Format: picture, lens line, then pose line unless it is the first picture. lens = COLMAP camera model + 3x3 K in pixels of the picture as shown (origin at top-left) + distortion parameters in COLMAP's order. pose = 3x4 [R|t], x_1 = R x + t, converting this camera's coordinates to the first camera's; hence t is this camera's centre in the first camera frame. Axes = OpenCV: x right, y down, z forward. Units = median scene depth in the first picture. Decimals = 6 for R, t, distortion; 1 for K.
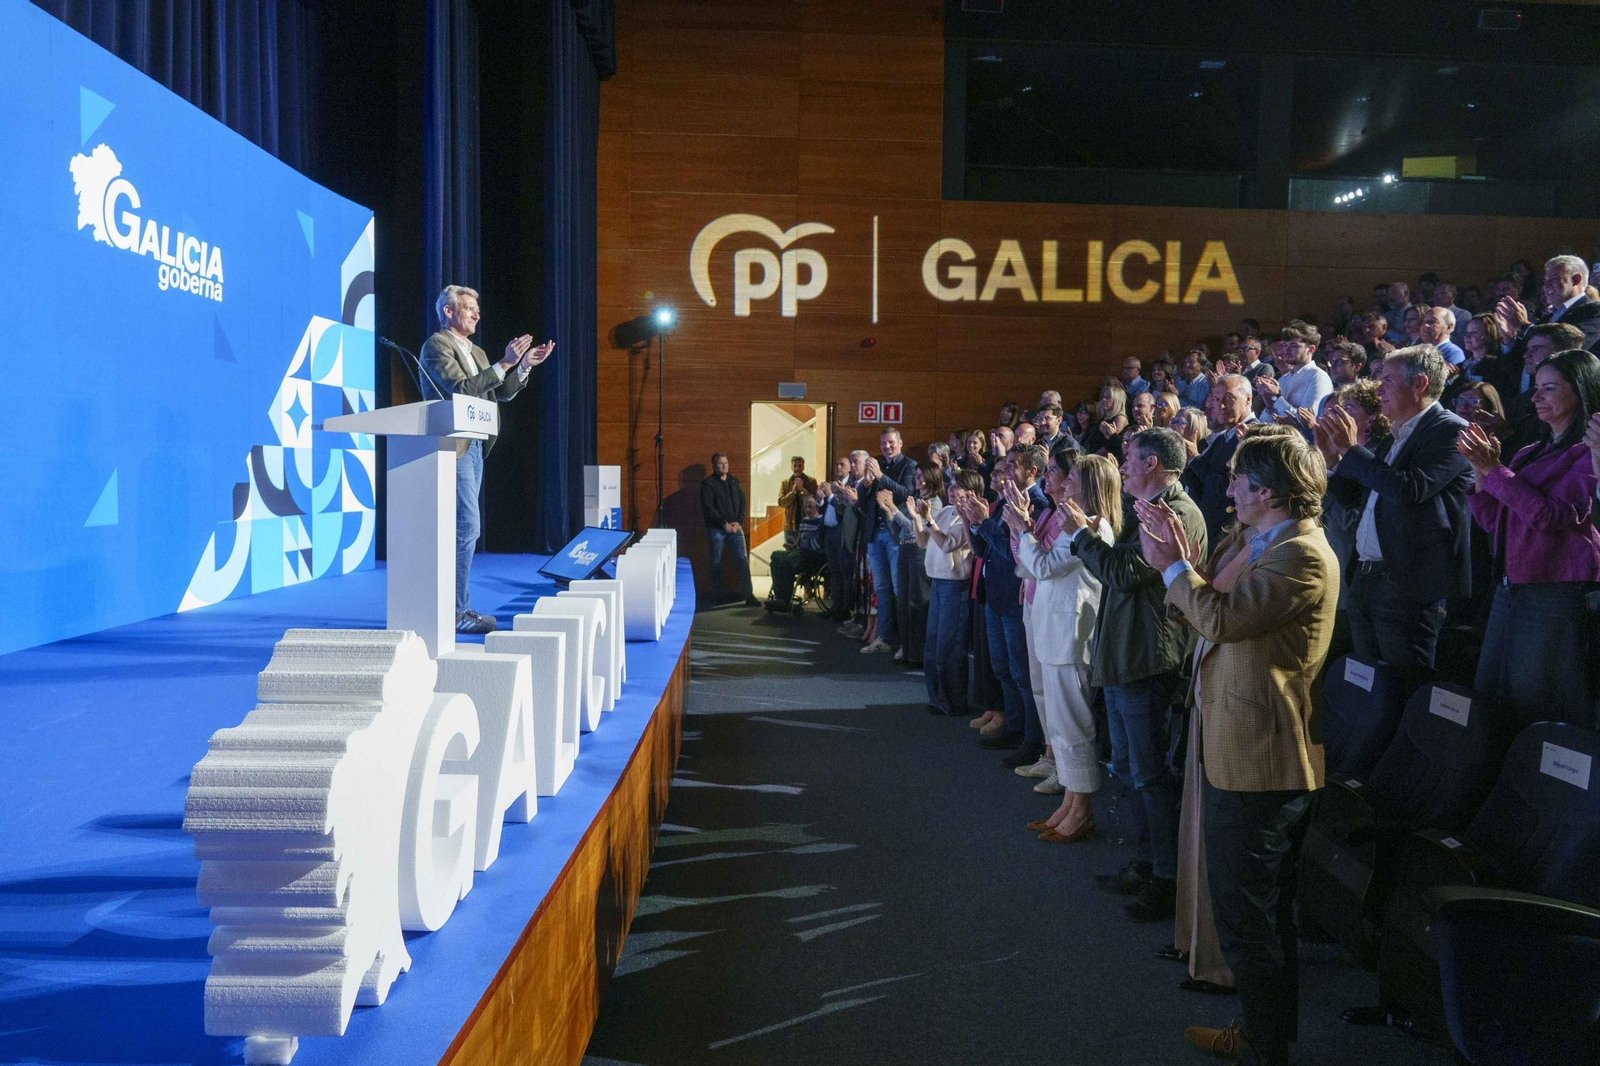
lens RADIAL K [[1114.3, 0, 801.9], [0, 1114.3, 530.8], [0, 0, 1]] dist [0.004449, -0.000819]
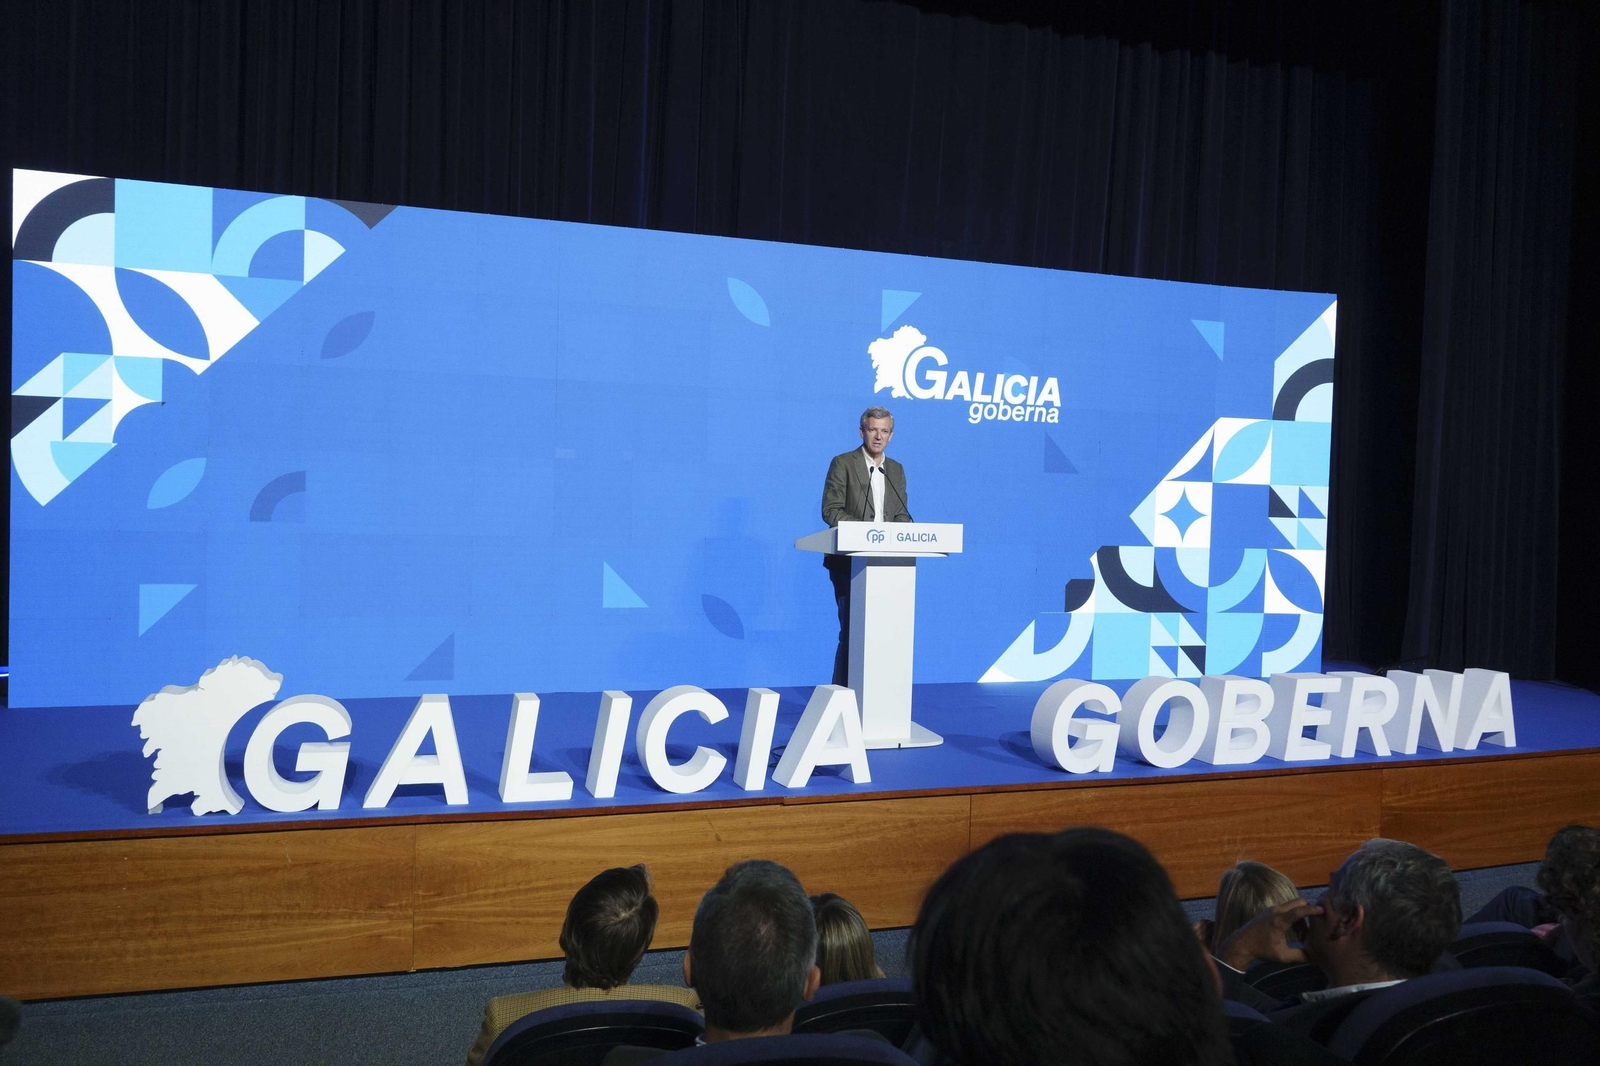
lens RADIAL K [[1290.7, 0, 802.9], [0, 1290.7, 528.4], [0, 0, 1]] dist [0.010957, -0.001221]
pose [[0.305796, 0.017921, -0.951928, 0.441357], [-0.076120, 0.997082, -0.005681, -0.044862], [0.949049, 0.074199, 0.306268, 0.226857]]
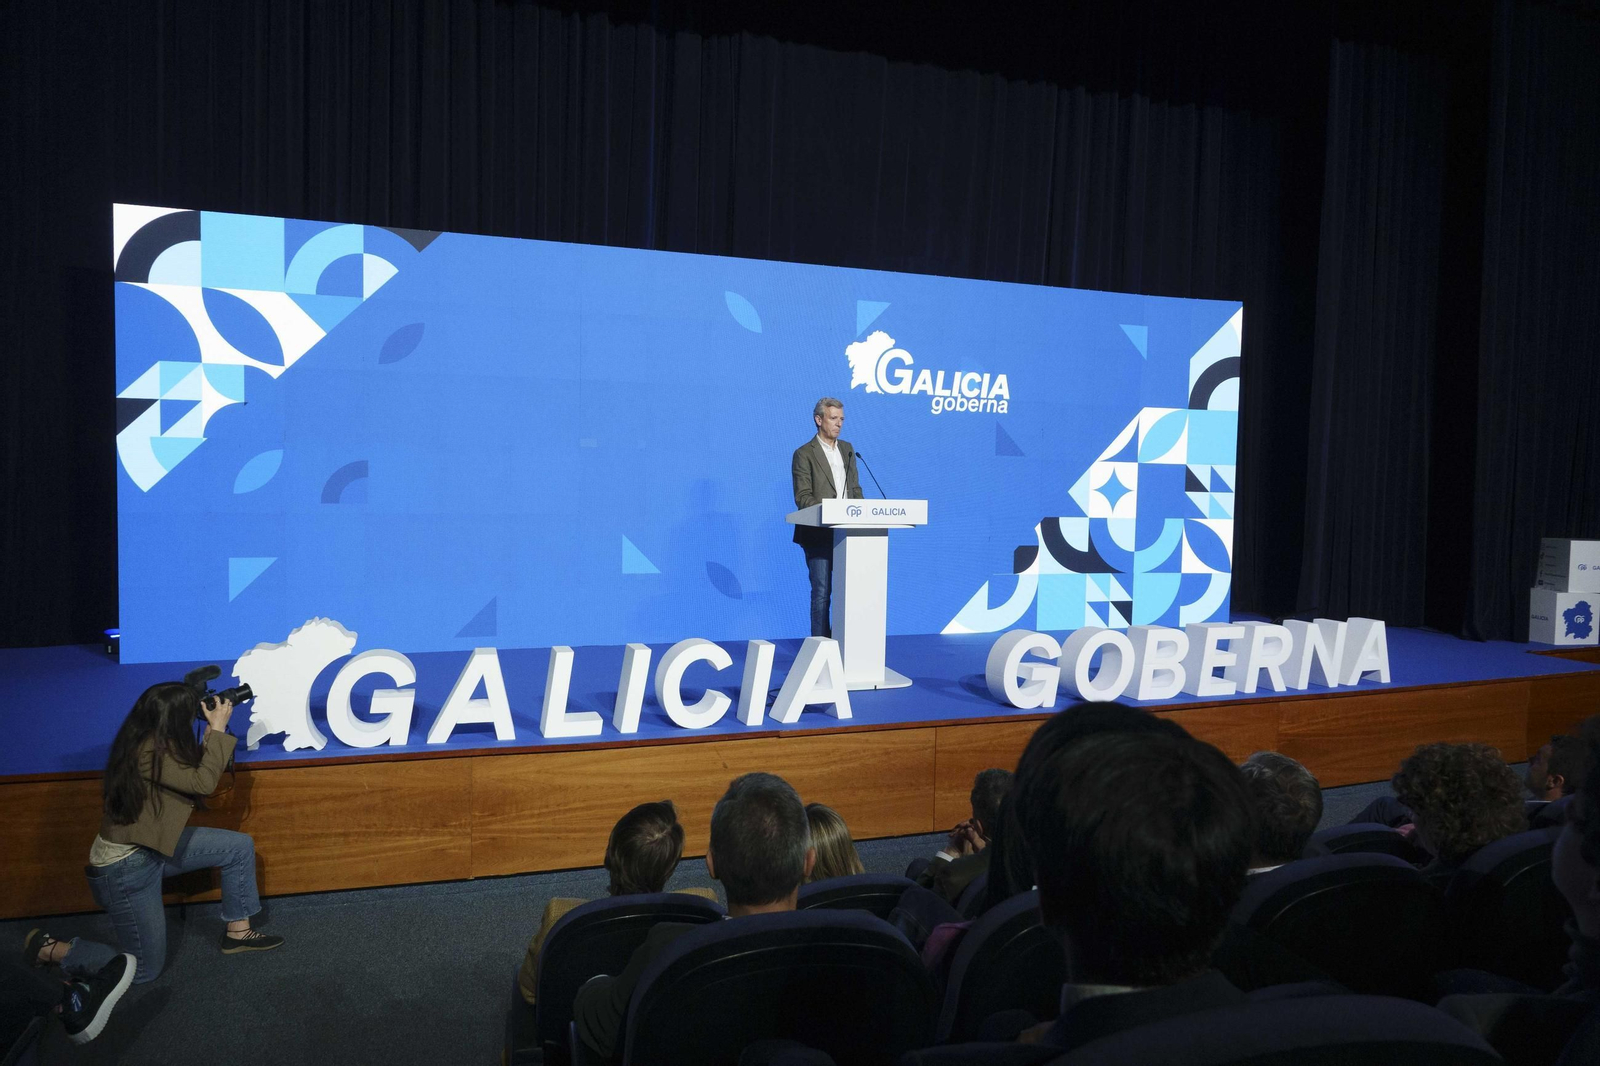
lens RADIAL K [[1114.3, 0, 801.9], [0, 1114.3, 530.8], [0, 0, 1]] dist [0.004449, -0.000819]
pose [[0.318351, 0.038243, -0.947201, 0.452886], [-0.067059, 0.997591, 0.017740, -0.045472], [0.945598, 0.057871, 0.320149, 0.220001]]
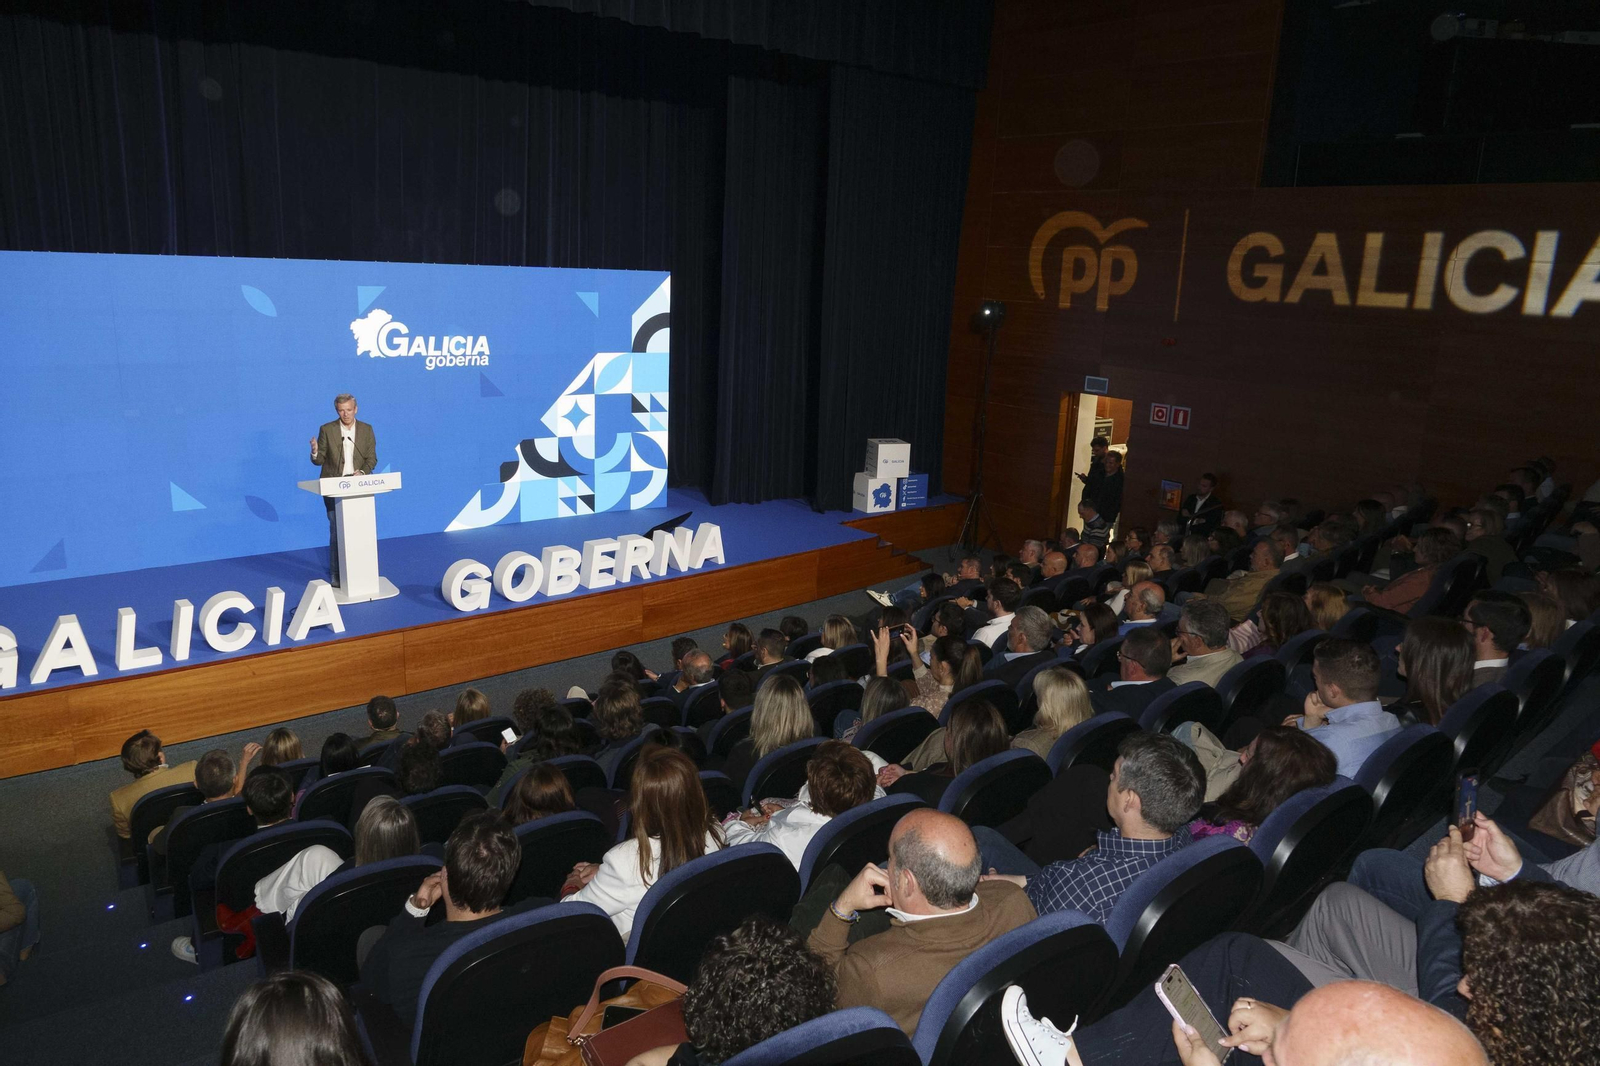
lens RADIAL K [[1114.3, 0, 801.9], [0, 1114.3, 530.8], [0, 0, 1]] dist [0.004449, -0.000819]
pose [[0.608971, 0.198954, -0.767836, 0.805527], [-0.074972, 0.978136, 0.193985, -0.216457], [0.789642, -0.060565, 0.610572, 0.183570]]
